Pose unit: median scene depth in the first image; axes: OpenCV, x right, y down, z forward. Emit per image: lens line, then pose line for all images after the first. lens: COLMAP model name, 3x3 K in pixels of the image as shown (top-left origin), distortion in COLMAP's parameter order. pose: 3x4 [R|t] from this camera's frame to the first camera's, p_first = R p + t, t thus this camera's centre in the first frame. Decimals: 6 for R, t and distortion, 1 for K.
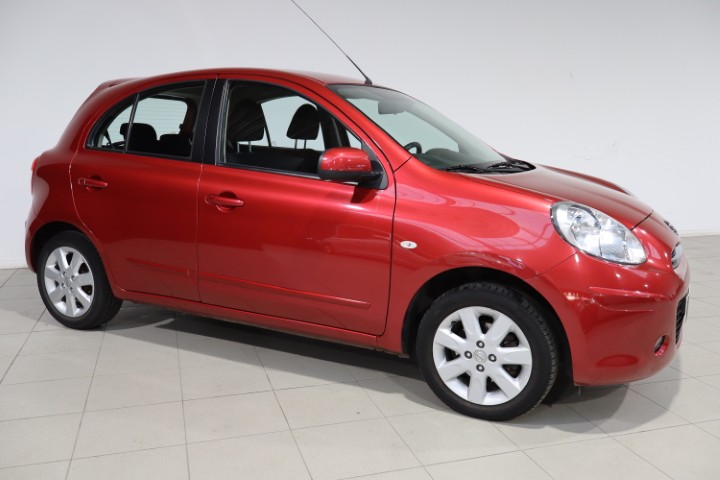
lens RADIAL K [[634.4, 0, 361.5], [0, 634.4, 232.9], [0, 0, 1]] dist [0.069853, 0.003838]
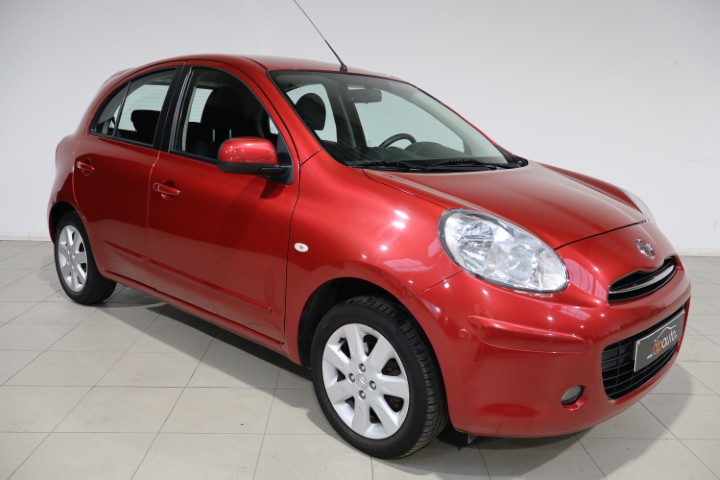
lens RADIAL K [[634.4, 0, 360.9], [0, 634.4, 239.2], [0, 0, 1]] dist [0.069853, 0.003838]
pose [[0.951091, 0.072273, -0.300339, 0.421376], [-0.066328, 0.997348, 0.029958, -0.025785], [0.301708, -0.008572, 0.953362, 0.167028]]
